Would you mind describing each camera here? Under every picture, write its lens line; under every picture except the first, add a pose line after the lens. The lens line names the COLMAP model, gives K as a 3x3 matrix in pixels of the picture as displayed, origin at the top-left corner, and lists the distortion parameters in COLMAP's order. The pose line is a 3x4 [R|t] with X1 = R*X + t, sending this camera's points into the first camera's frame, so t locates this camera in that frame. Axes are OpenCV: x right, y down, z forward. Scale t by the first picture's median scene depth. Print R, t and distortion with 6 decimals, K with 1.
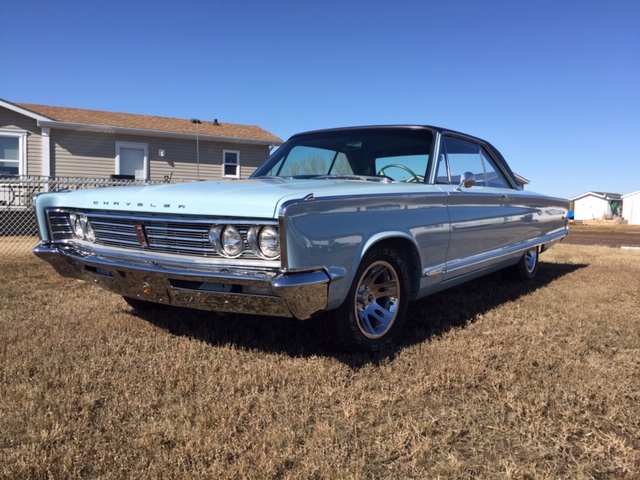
lens RADIAL K [[554.5, 0, 324.4], [0, 554.5, 241.0], [0, 0, 1]] dist [0.077931, -0.130022]
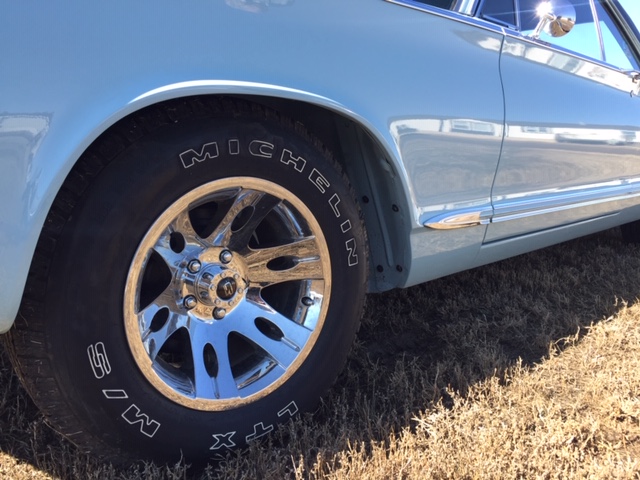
lens RADIAL K [[554.5, 0, 324.4], [0, 554.5, 241.0], [0, 0, 1]] dist [0.077931, -0.130022]
pose [[0.984864, 0.015667, -0.172617, 0.191139], [-0.003018, 0.997306, 0.073298, 0.045805], [0.173300, -0.071667, 0.982258, 0.644512]]
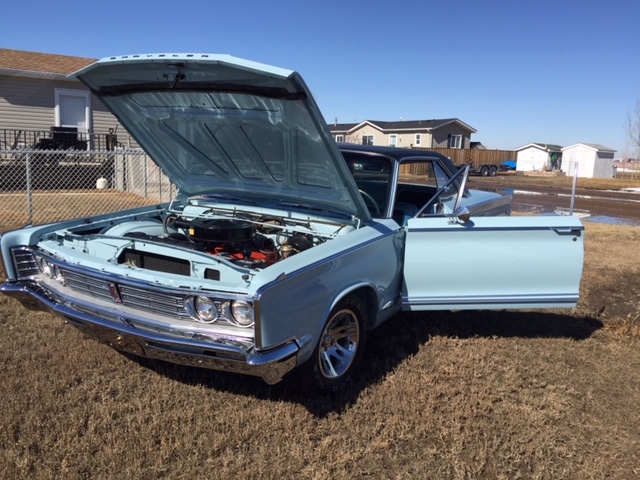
lens RADIAL K [[554.5, 0, 324.4], [0, 554.5, 241.0], [0, 0, 1]] dist [0.077931, -0.130022]
pose [[0.995593, 0.005833, 0.093595, -0.033889], [-0.016347, 0.993579, 0.111956, -0.204782], [-0.092341, -0.112993, 0.989296, -0.048428]]
